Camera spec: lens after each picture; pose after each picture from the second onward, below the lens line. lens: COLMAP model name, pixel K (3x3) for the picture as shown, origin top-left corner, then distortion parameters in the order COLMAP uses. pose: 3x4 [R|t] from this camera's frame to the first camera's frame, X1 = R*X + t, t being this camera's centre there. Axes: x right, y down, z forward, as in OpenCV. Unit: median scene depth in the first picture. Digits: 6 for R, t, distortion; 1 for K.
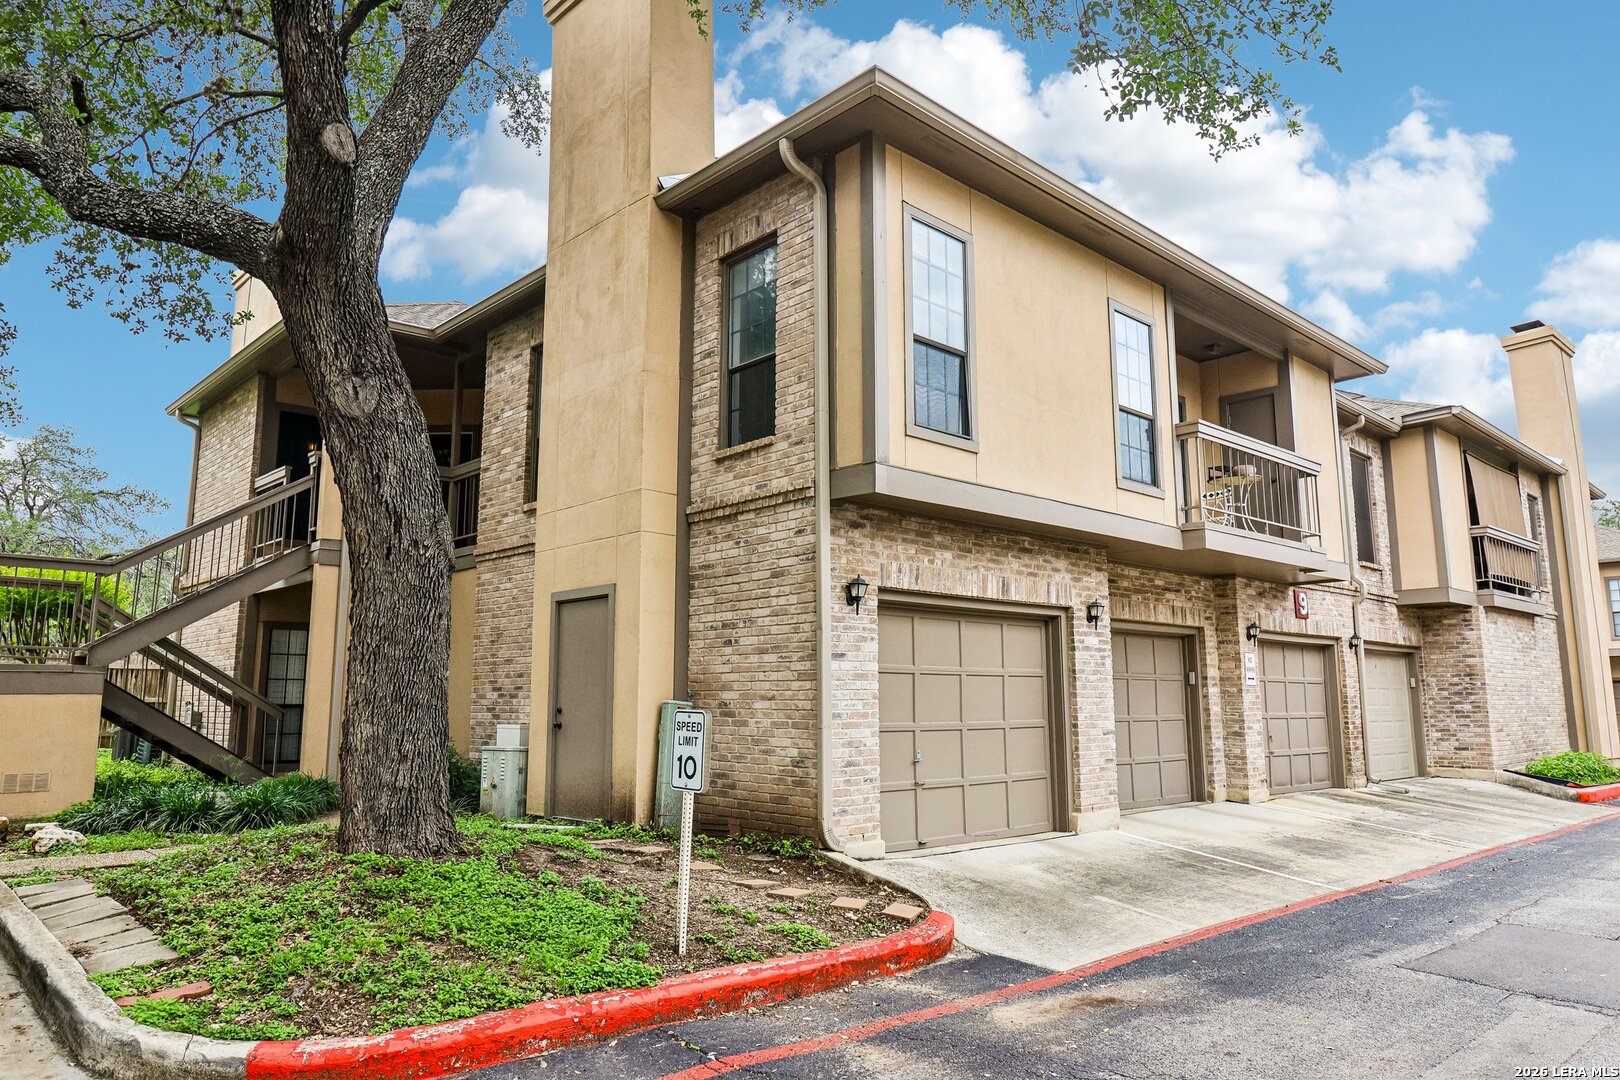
lens RADIAL K [[1071.5, 0, 810.0], [0, 1071.5, 540.0], [0, 0, 1]] dist [-0.000317, 0.001228]
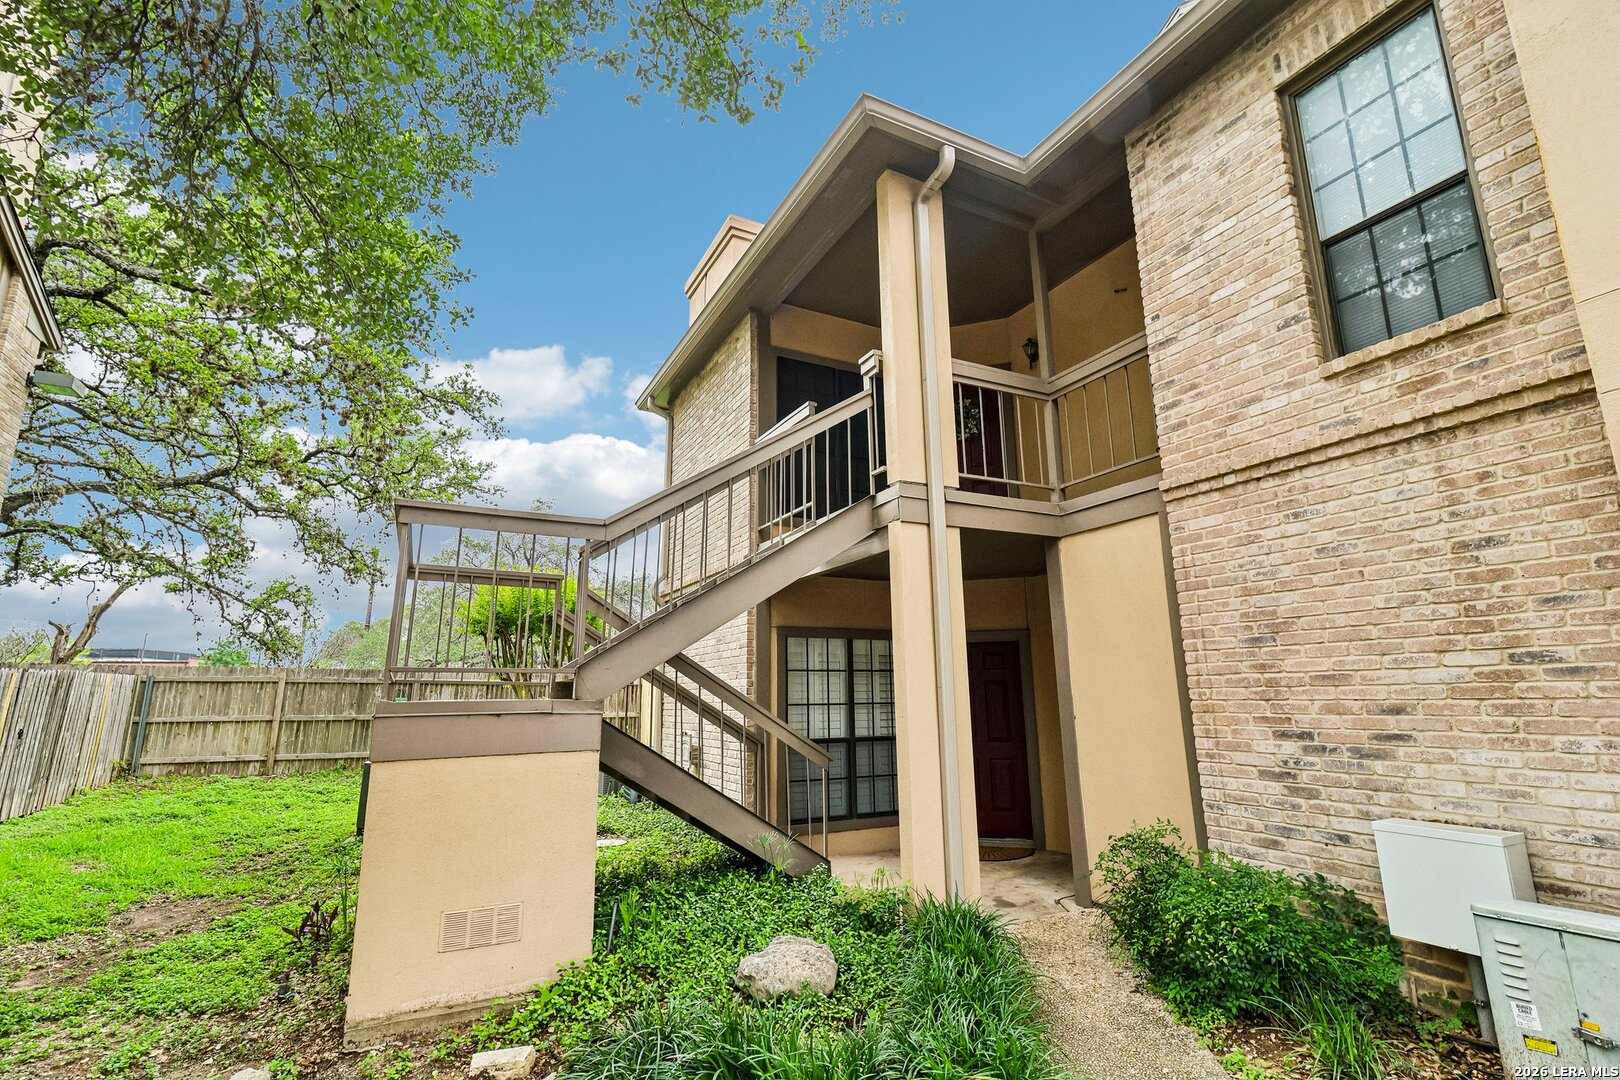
lens RADIAL K [[750.4, 0, 808.9], [0, 750.4, 534.7], [0, 0, 1]] dist [0.001111, -0.000709]
pose [[0.960081, -0.067410, -0.271477, -0.389247], [0.050541, 0.996359, -0.068667, 0.056040], [0.275117, 0.052205, 0.959992, 0.571018]]
